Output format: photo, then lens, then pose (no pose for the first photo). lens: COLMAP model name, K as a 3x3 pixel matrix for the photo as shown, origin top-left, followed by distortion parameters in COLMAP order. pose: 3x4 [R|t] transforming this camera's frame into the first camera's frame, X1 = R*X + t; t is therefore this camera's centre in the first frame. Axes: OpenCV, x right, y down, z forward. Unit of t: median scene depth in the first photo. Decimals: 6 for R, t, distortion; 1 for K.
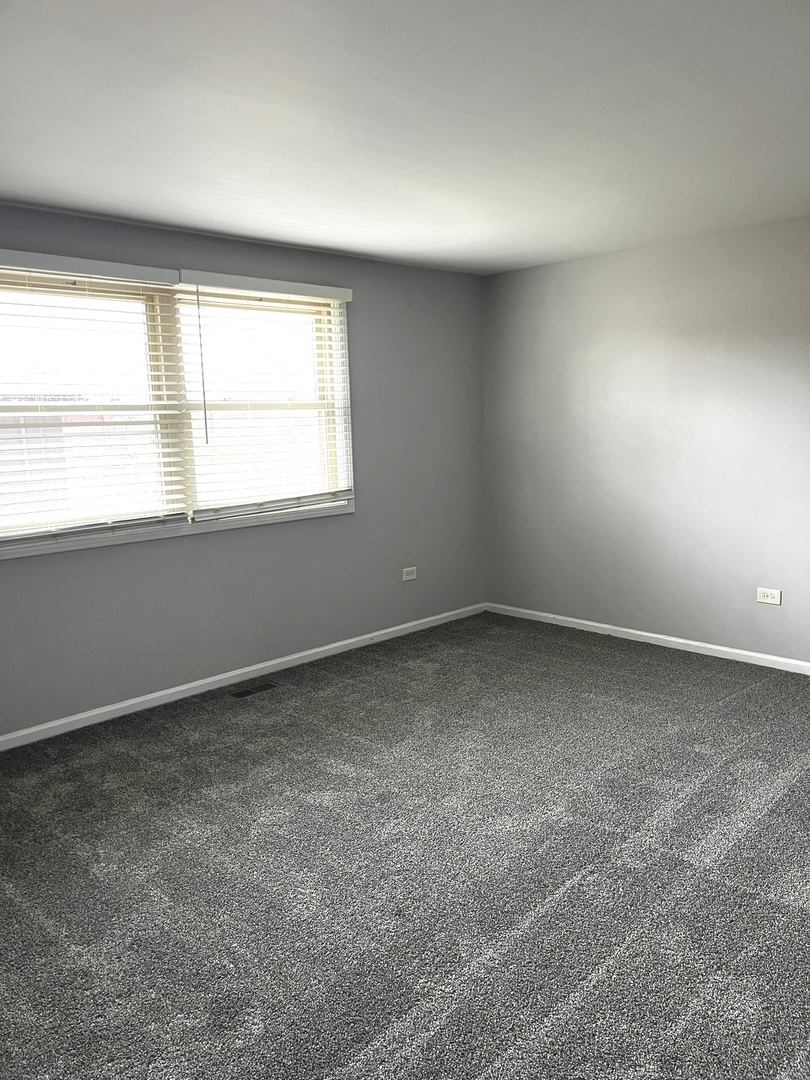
lens RADIAL K [[828.9, 0, 463.7], [0, 828.9, 545.3], [0, 0, 1]] dist [0.011272, 0.005514]
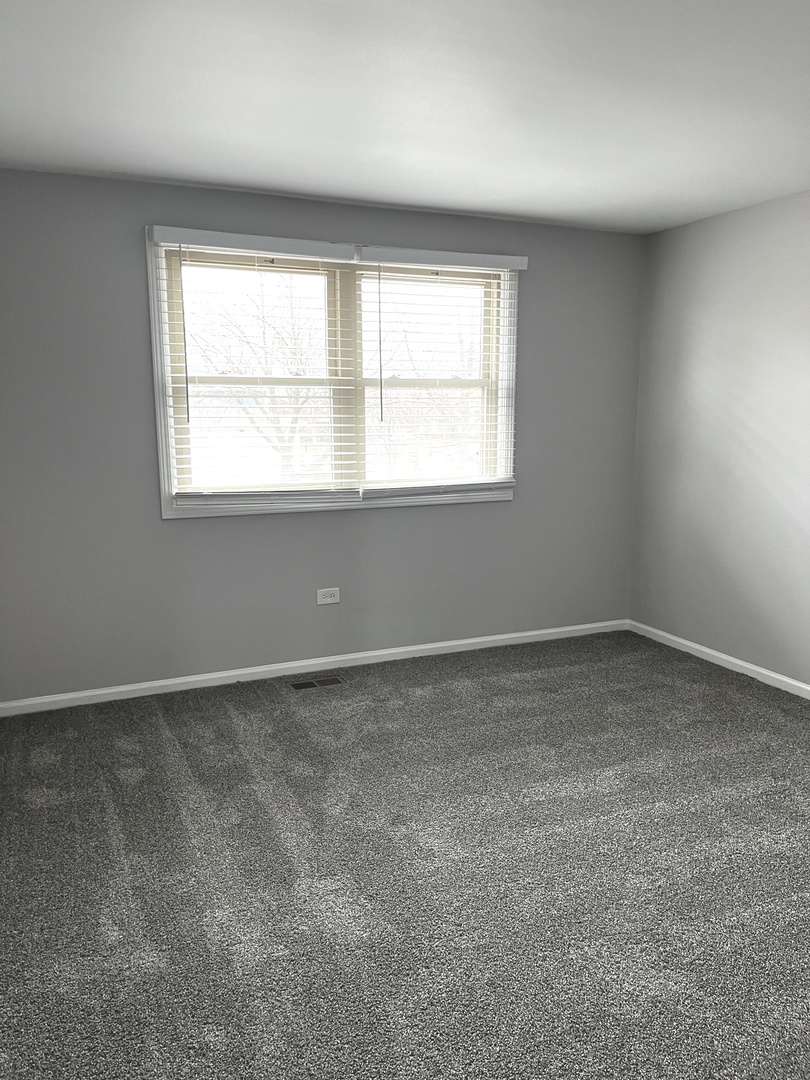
lens RADIAL K [[813.4, 0, 405.0], [0, 813.4, 540.0], [0, 0, 1]] dist [0.068260, -0.095019]
pose [[0.922080, 0.101674, -0.373405, 0.109092], [-0.094410, 0.994818, 0.037744, -0.021046], [0.375308, 0.000450, 0.926900, 0.110690]]
